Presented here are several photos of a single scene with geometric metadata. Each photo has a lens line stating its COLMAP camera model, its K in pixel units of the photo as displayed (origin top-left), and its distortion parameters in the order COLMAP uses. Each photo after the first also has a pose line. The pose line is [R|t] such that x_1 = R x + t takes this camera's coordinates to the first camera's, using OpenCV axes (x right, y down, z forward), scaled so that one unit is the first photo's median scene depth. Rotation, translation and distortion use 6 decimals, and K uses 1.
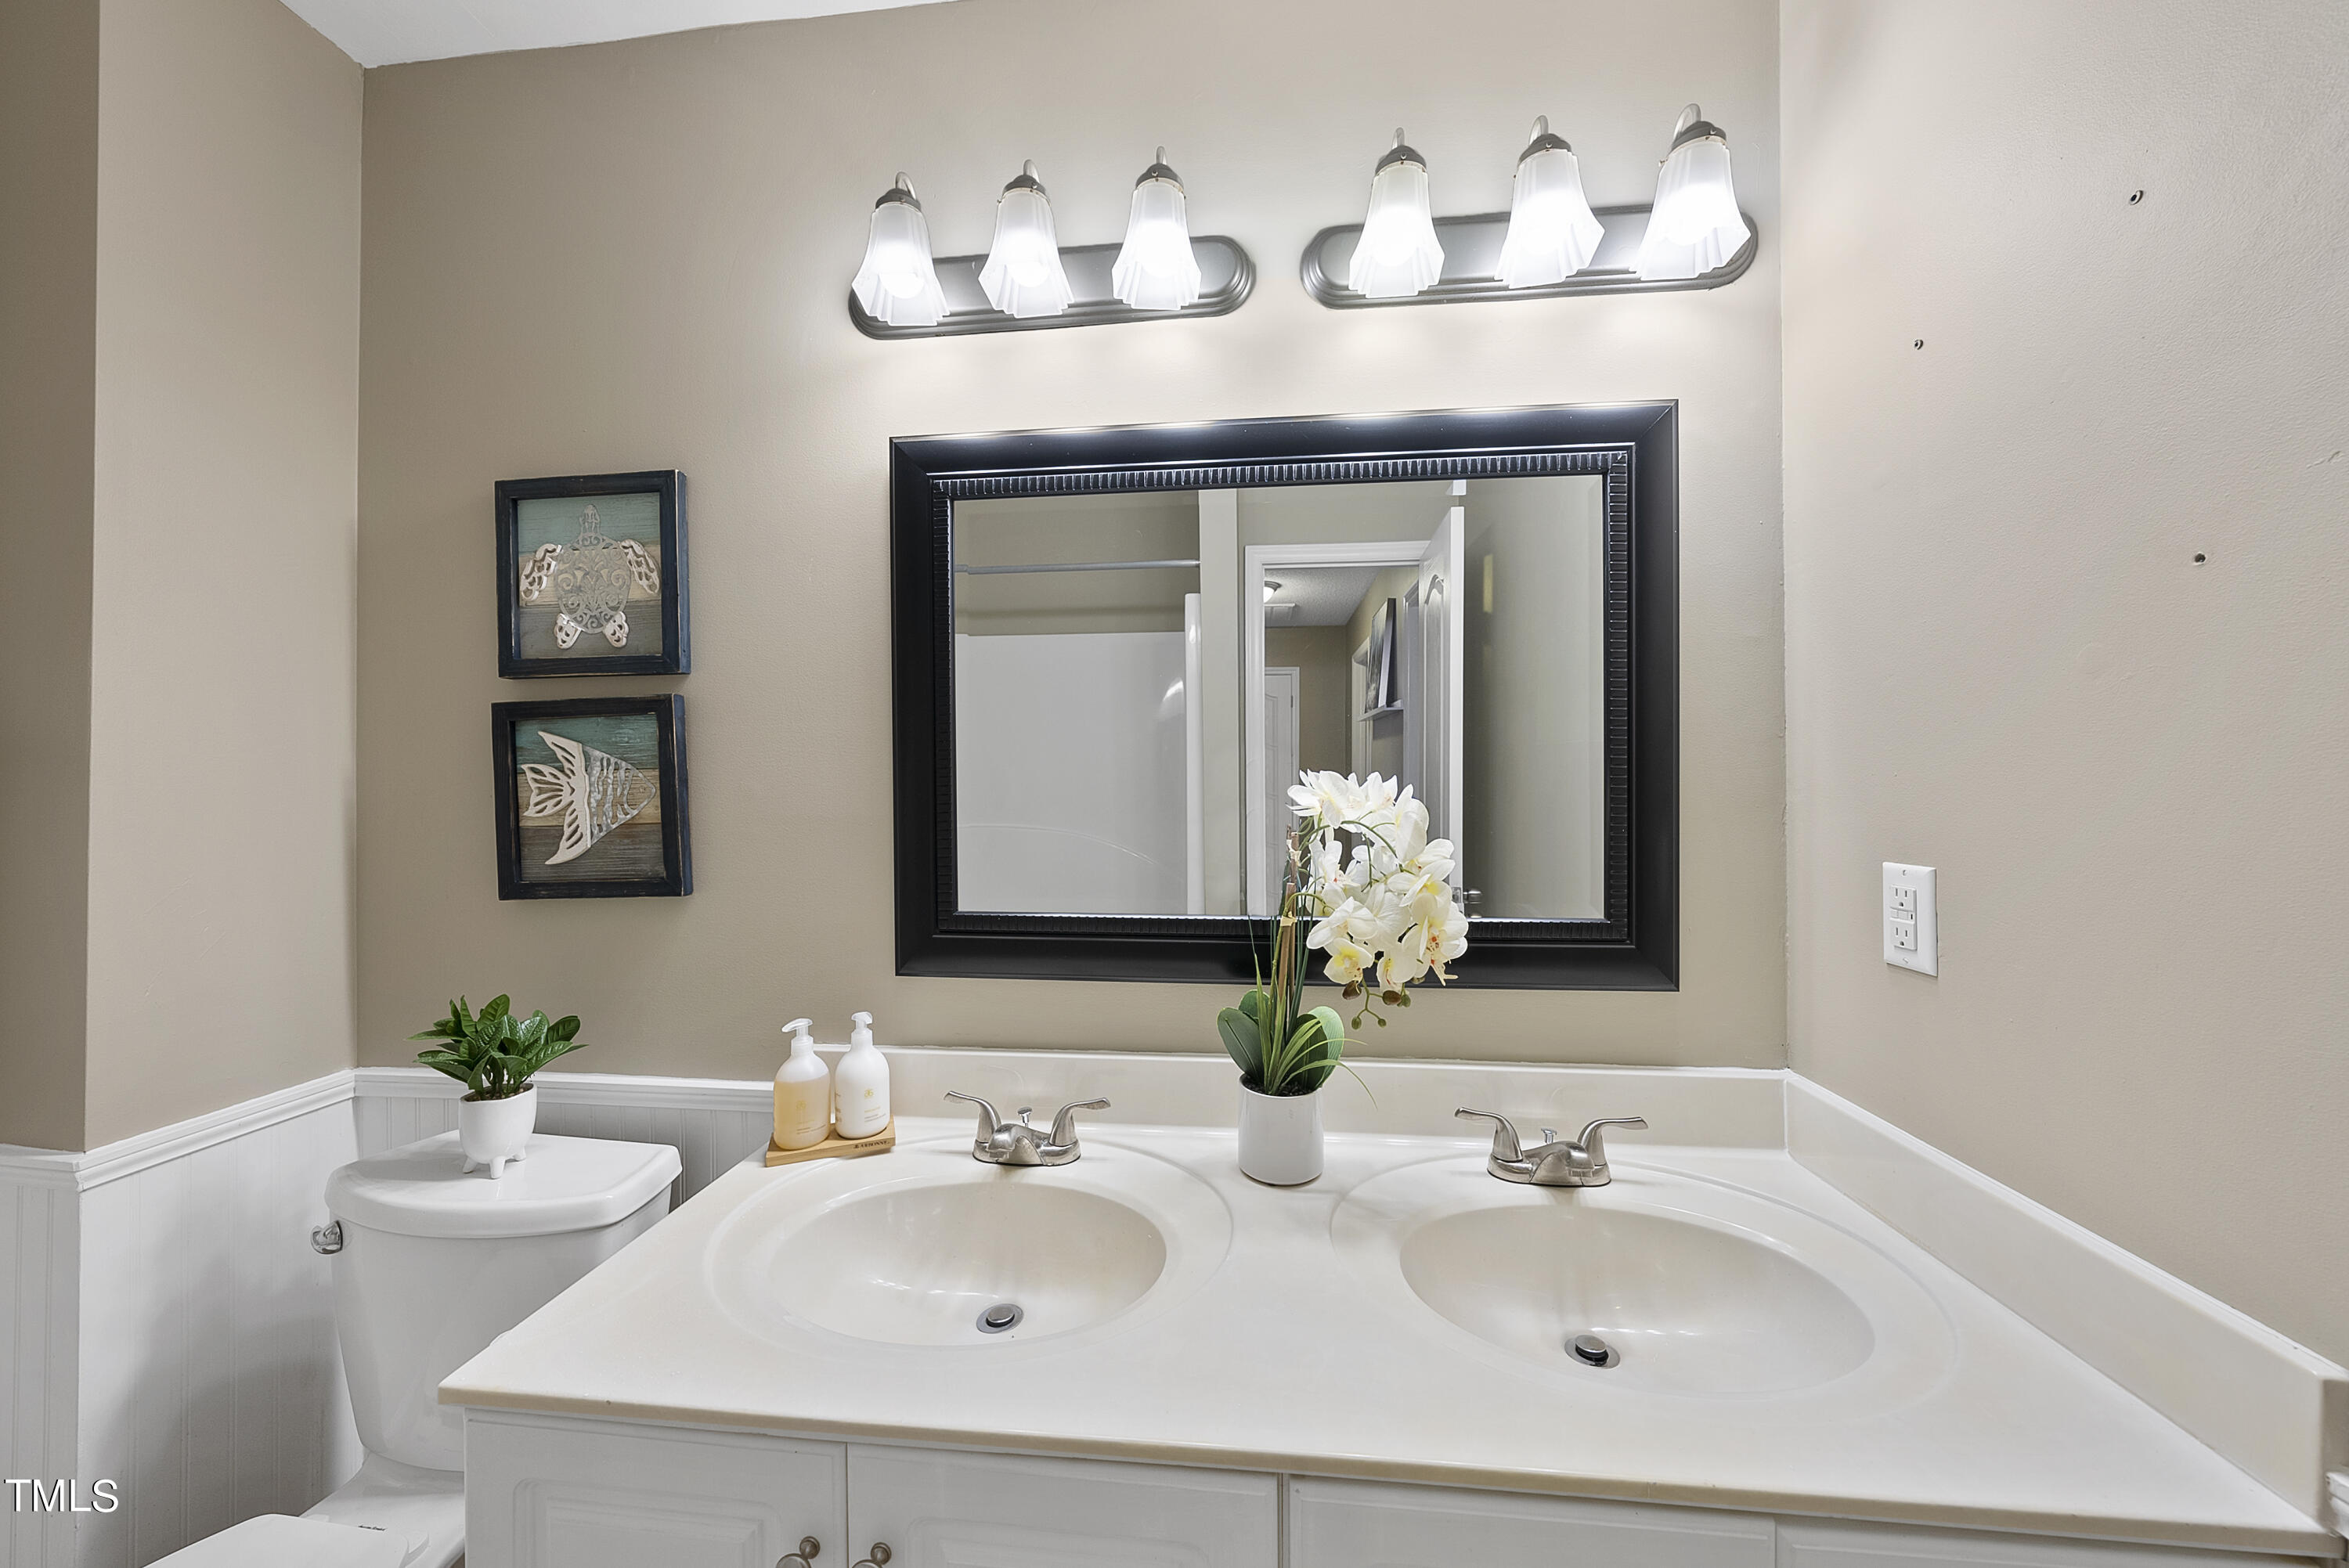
lens RADIAL K [[820.7, 0, 1174.5], [0, 820.7, 784.0], [0, 0, 1]] dist [-0.000158, -0.000034]
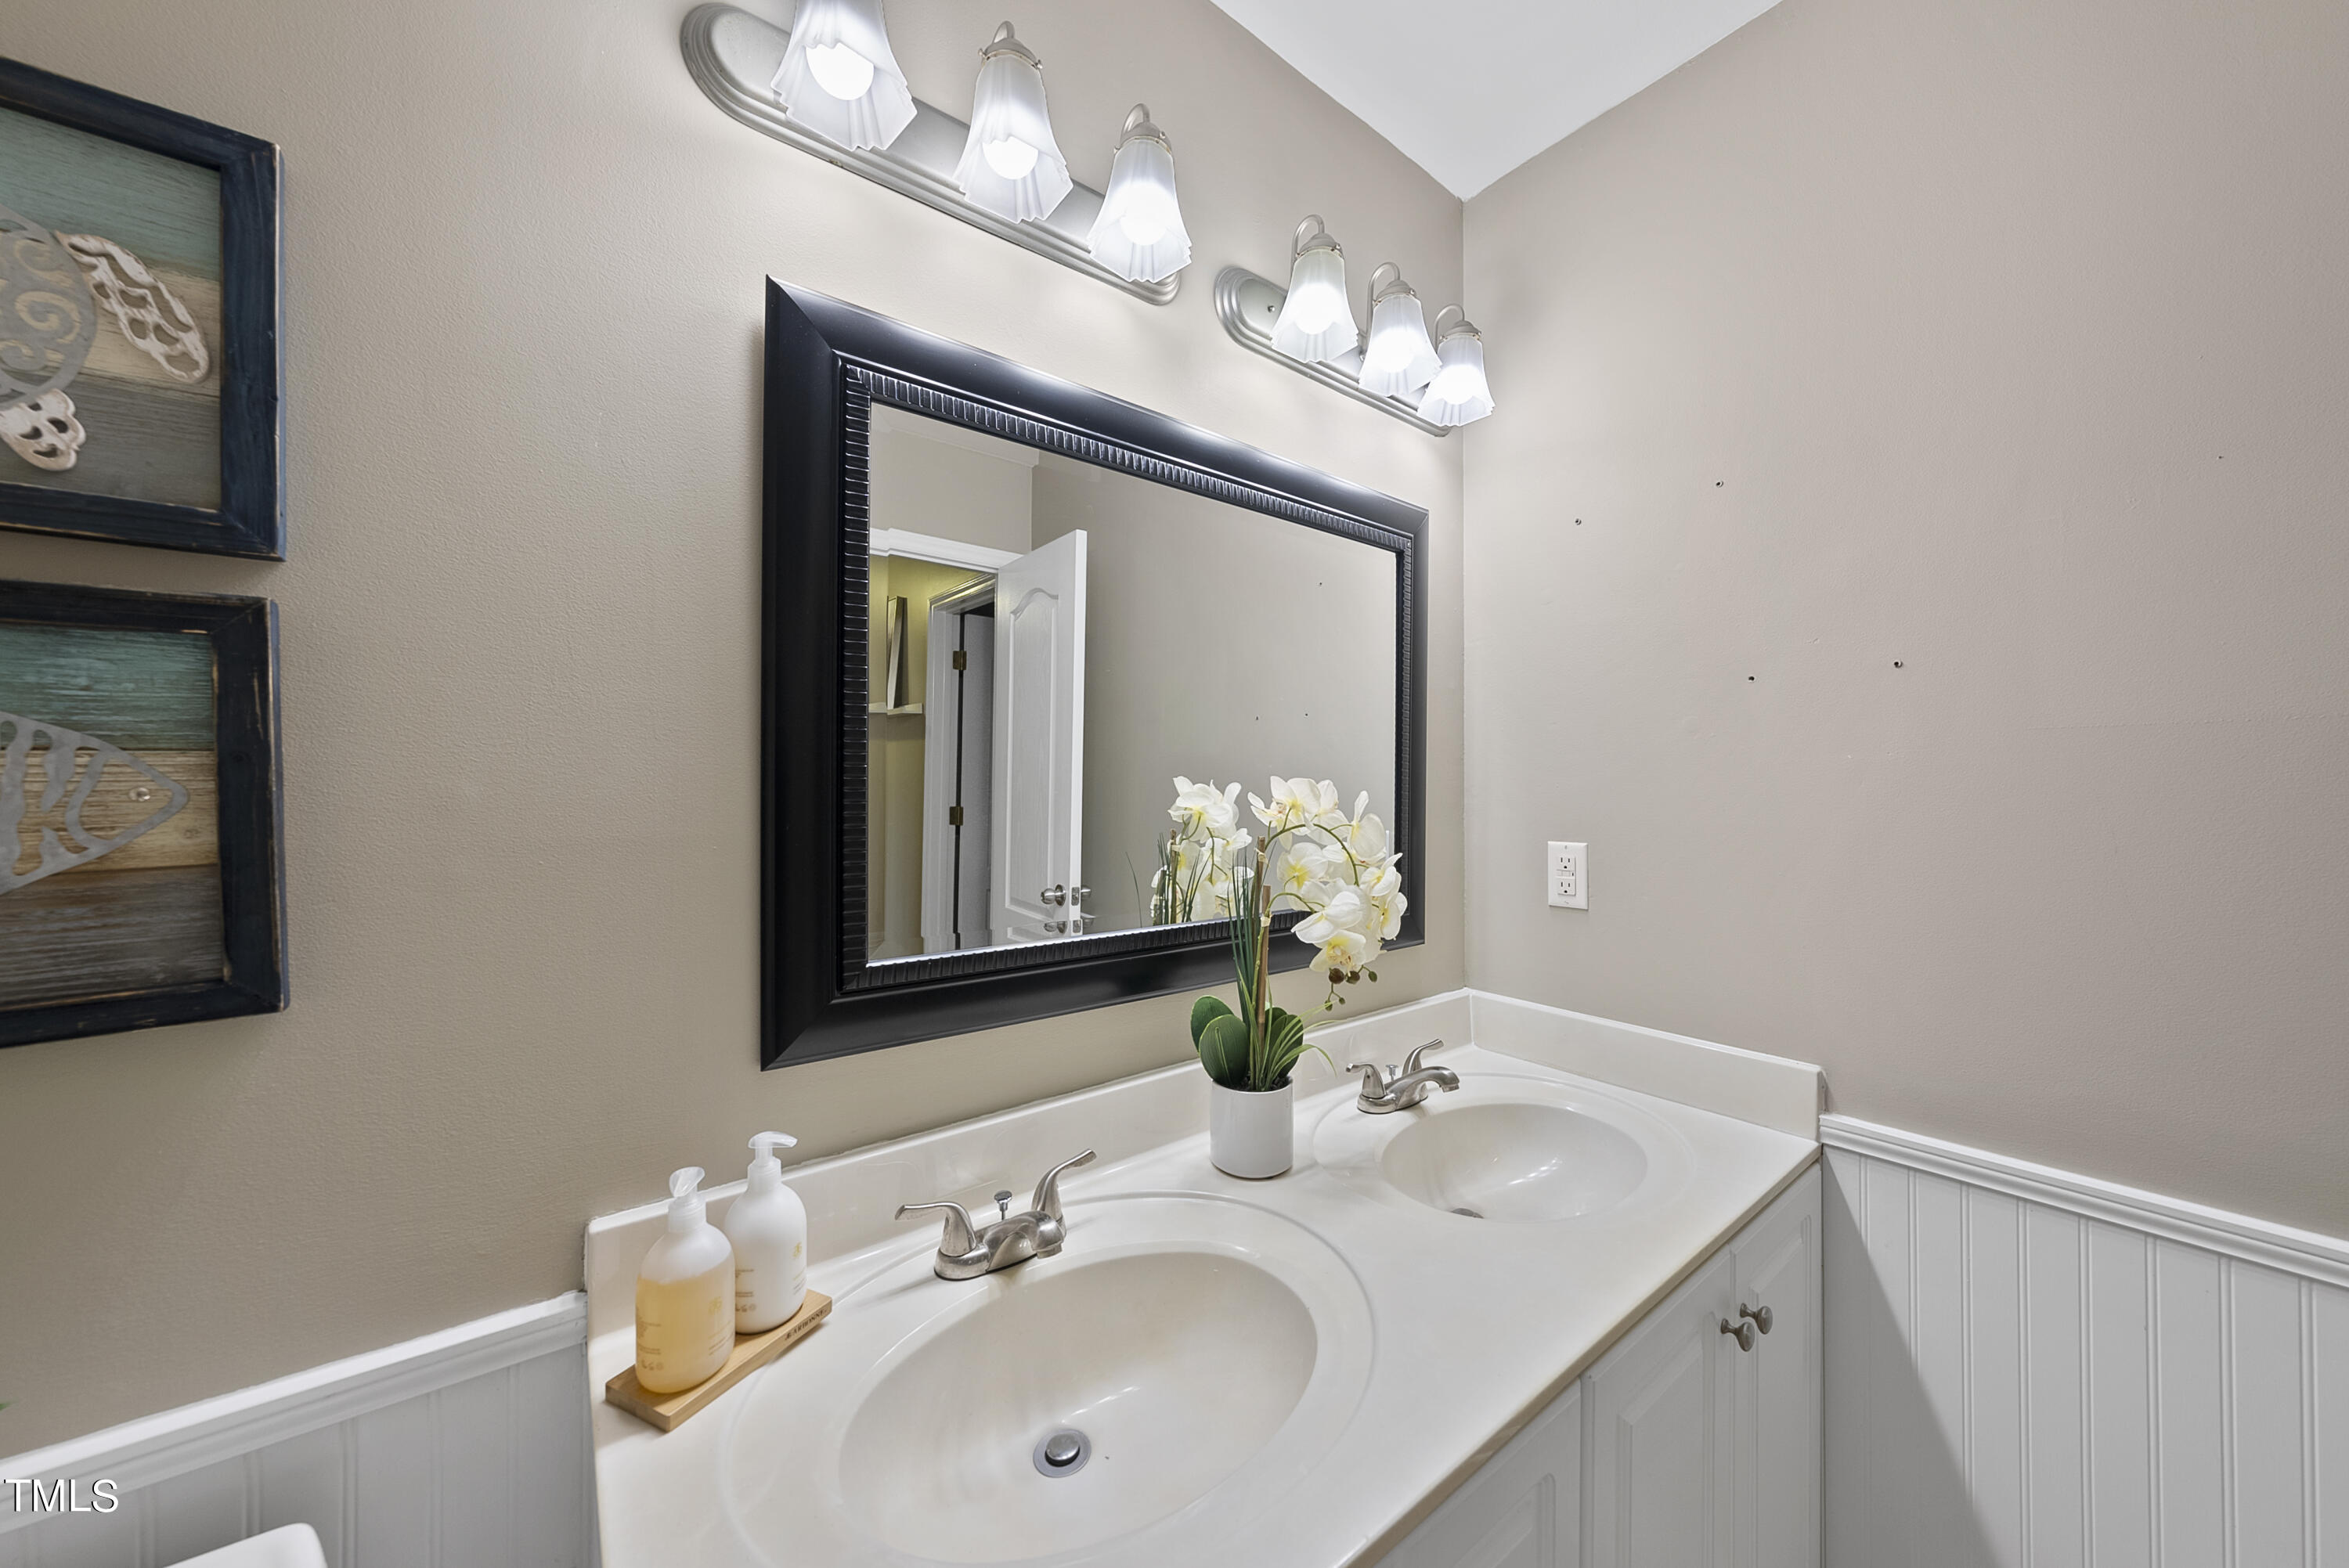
lens RADIAL K [[813.5, 0, 1178.5], [0, 813.5, 782.9], [0, 0, 1]] dist [-0.001421, -0.000154]
pose [[0.720438, 0.010672, 0.693437, -0.598187], [-0.005875, 0.999940, -0.009285, 0.001125], [-0.693494, 0.002615, 0.720457, 0.299632]]
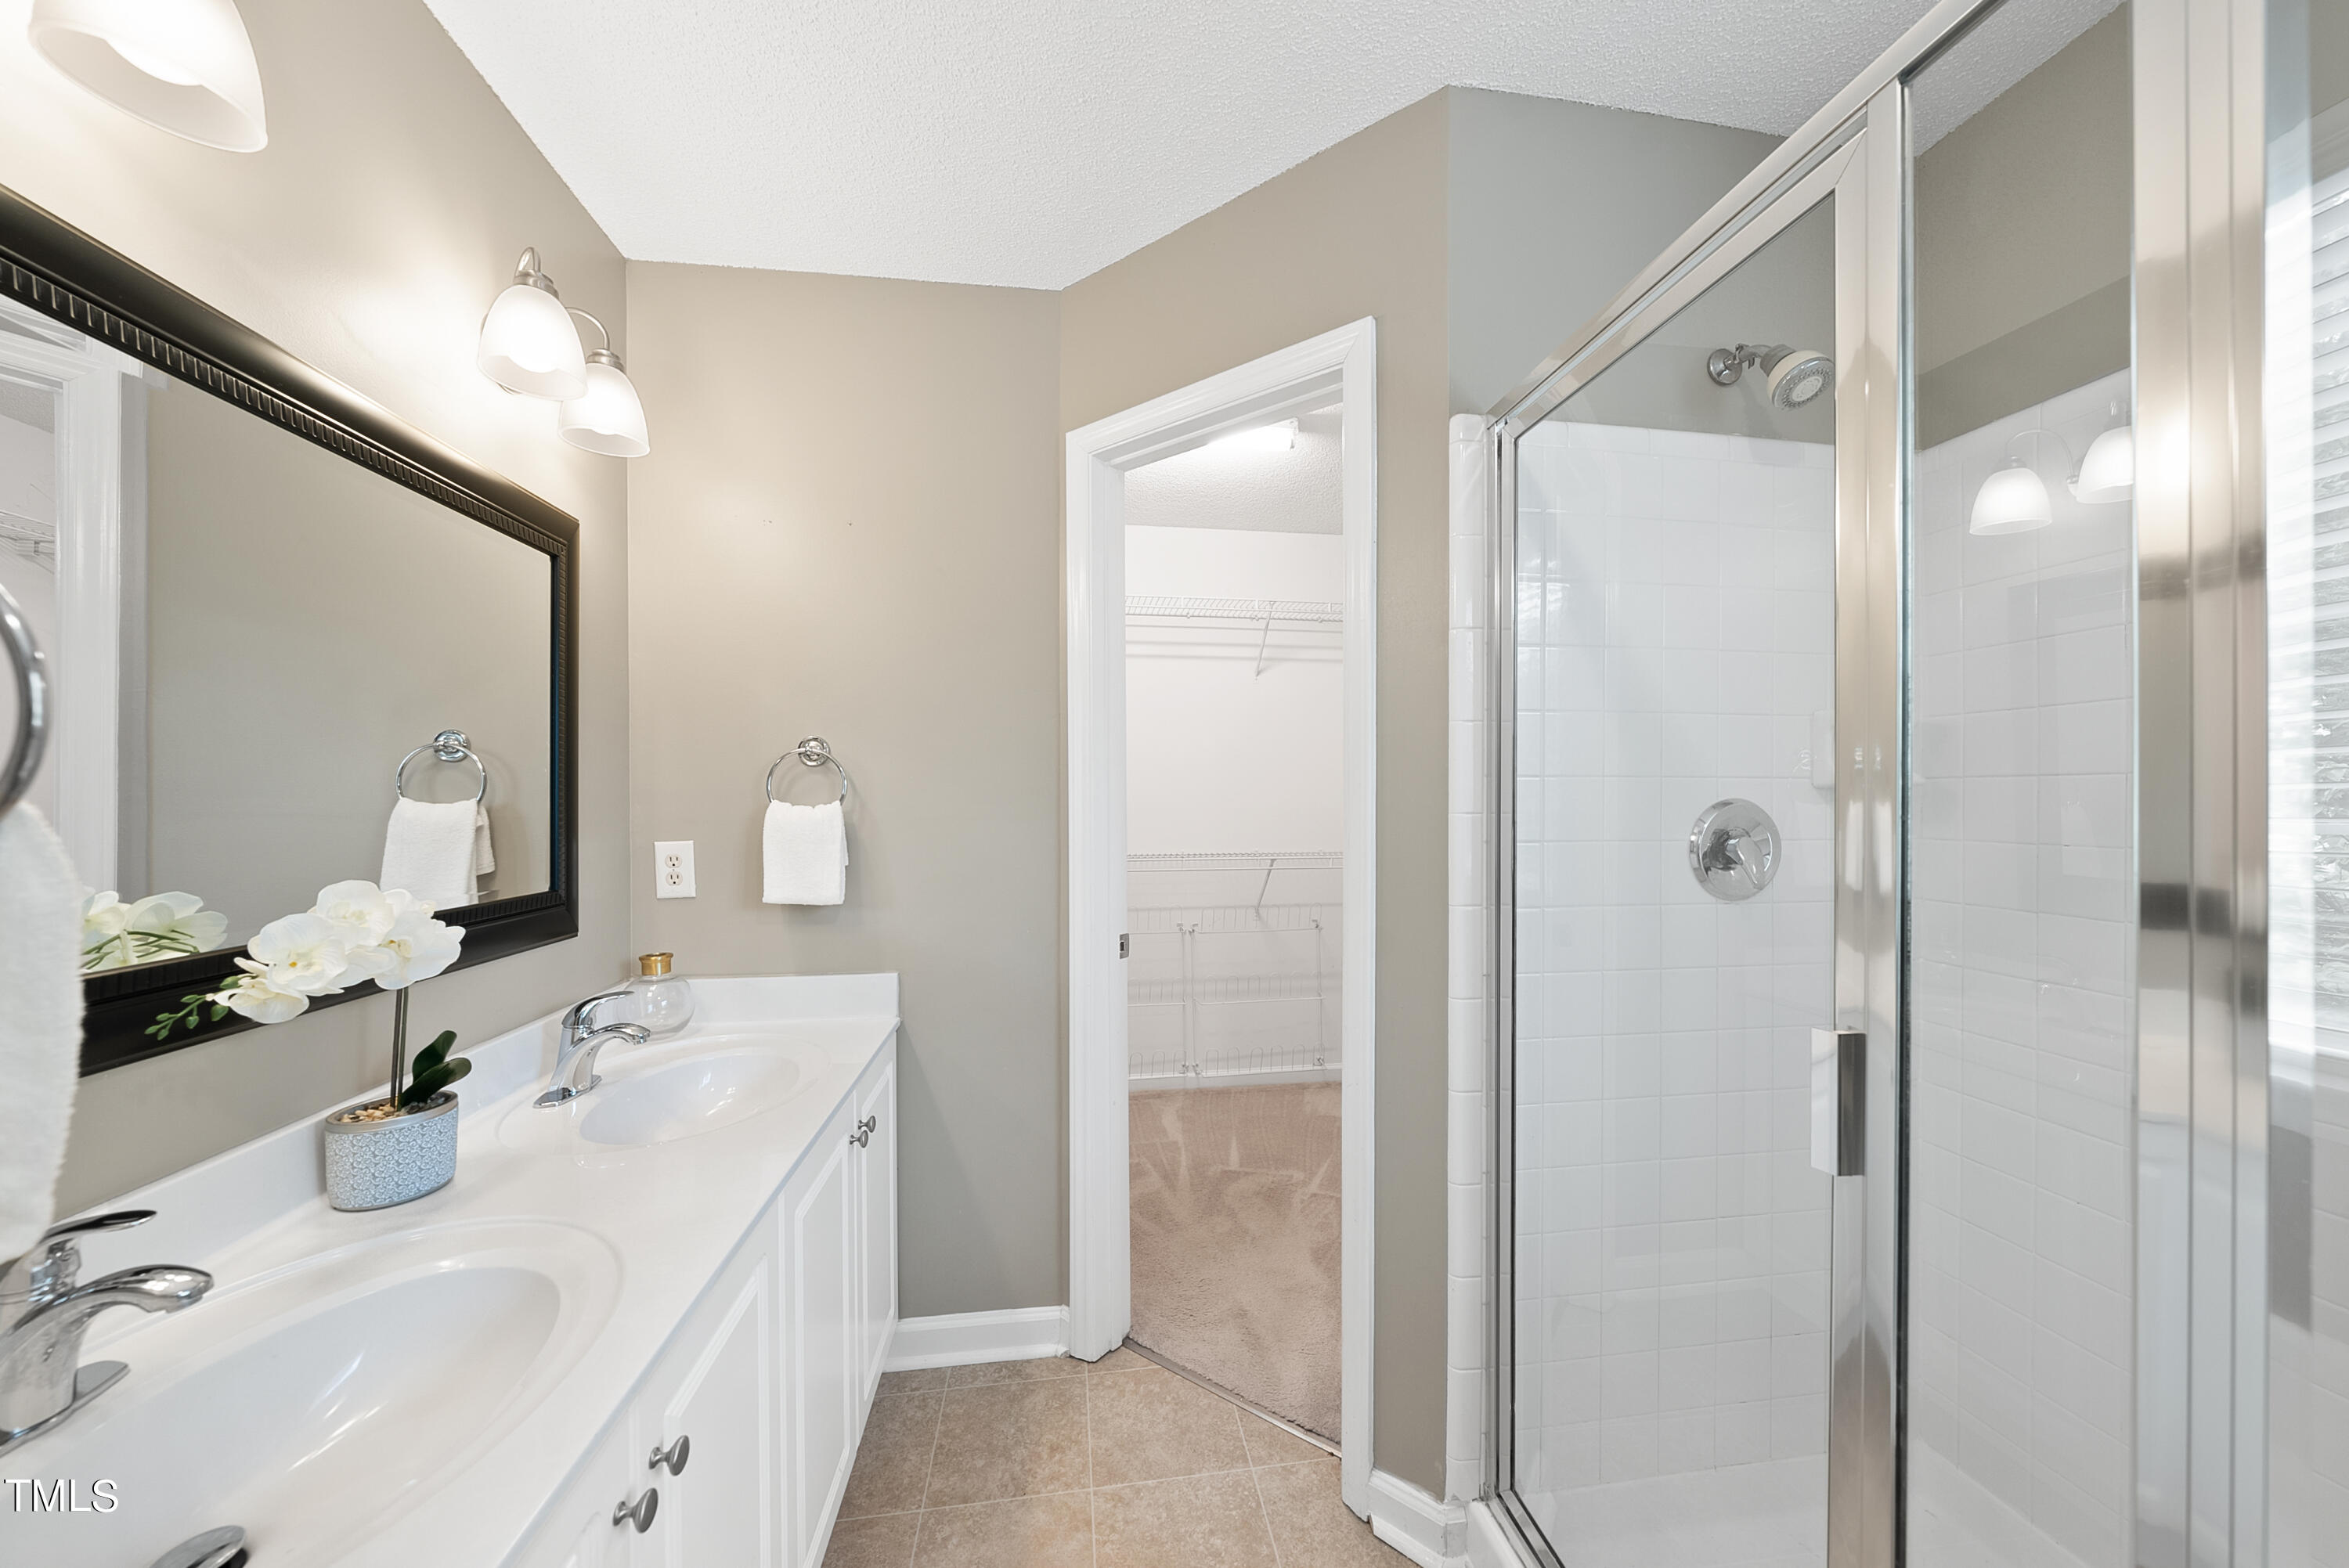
lens RADIAL K [[813.5, 0, 1178.5], [0, 813.5, 782.9], [0, 0, 1]] dist [-0.001421, -0.000154]
pose [[-0.254264, 0.020733, 0.966913, -0.964170], [-0.001182, 0.999763, -0.021748, 0.013205], [-0.967134, -0.006672, -0.254179, 0.340090]]
